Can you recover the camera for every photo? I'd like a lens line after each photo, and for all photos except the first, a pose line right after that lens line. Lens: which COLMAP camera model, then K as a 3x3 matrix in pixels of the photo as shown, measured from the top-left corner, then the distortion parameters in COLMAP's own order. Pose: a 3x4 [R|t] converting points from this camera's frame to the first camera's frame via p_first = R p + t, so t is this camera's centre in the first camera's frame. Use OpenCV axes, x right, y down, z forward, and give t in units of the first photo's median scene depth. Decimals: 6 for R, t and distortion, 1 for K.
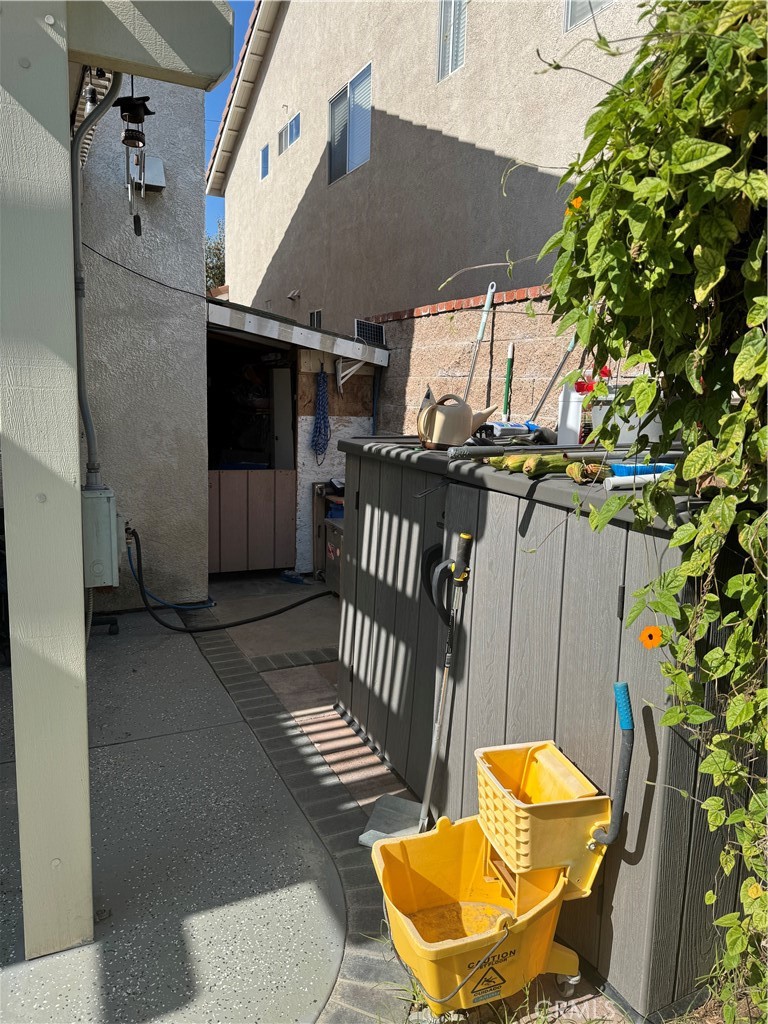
lens RADIAL K [[712.4, 0, 384.0], [0, 712.4, 512.0], [0, 0, 1]] dist [0.066043, -0.071371]
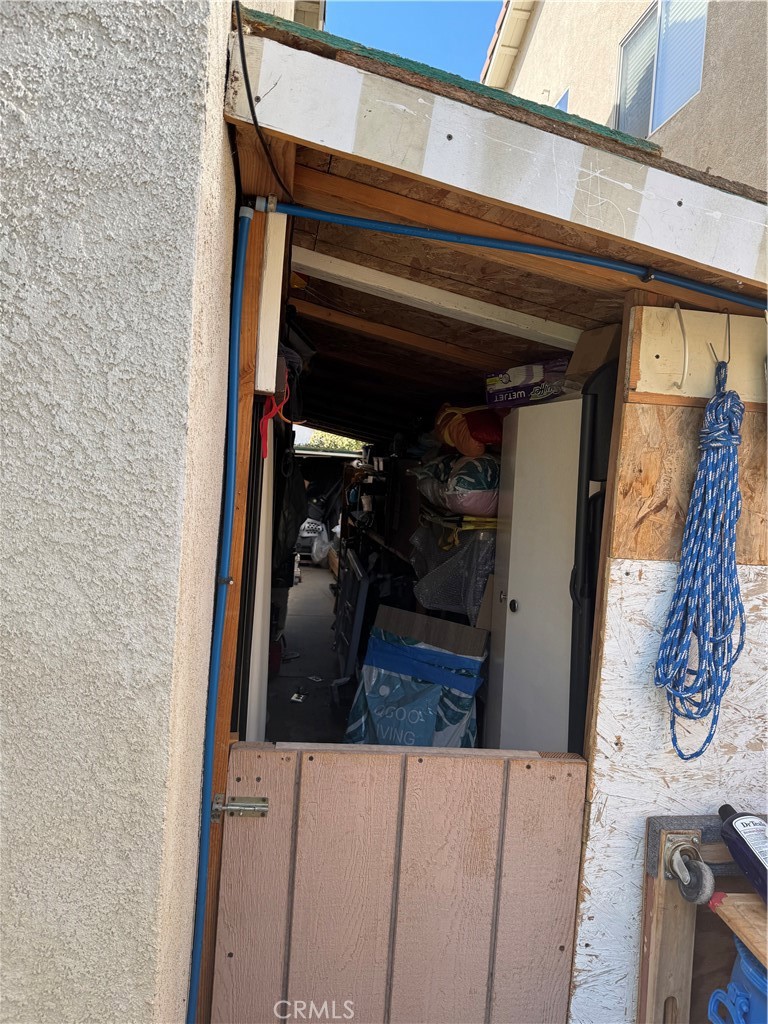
lens RADIAL K [[713.6, 0, 384.0], [0, 713.6, 512.0], [0, 0, 1]] dist [0.062753, -0.071946]
pose [[0.953436, 0.049503, -0.297506, -0.266563], [-0.088655, 0.988859, -0.119577, -0.246618], [0.288272, 0.140384, 0.947202, 1.581463]]
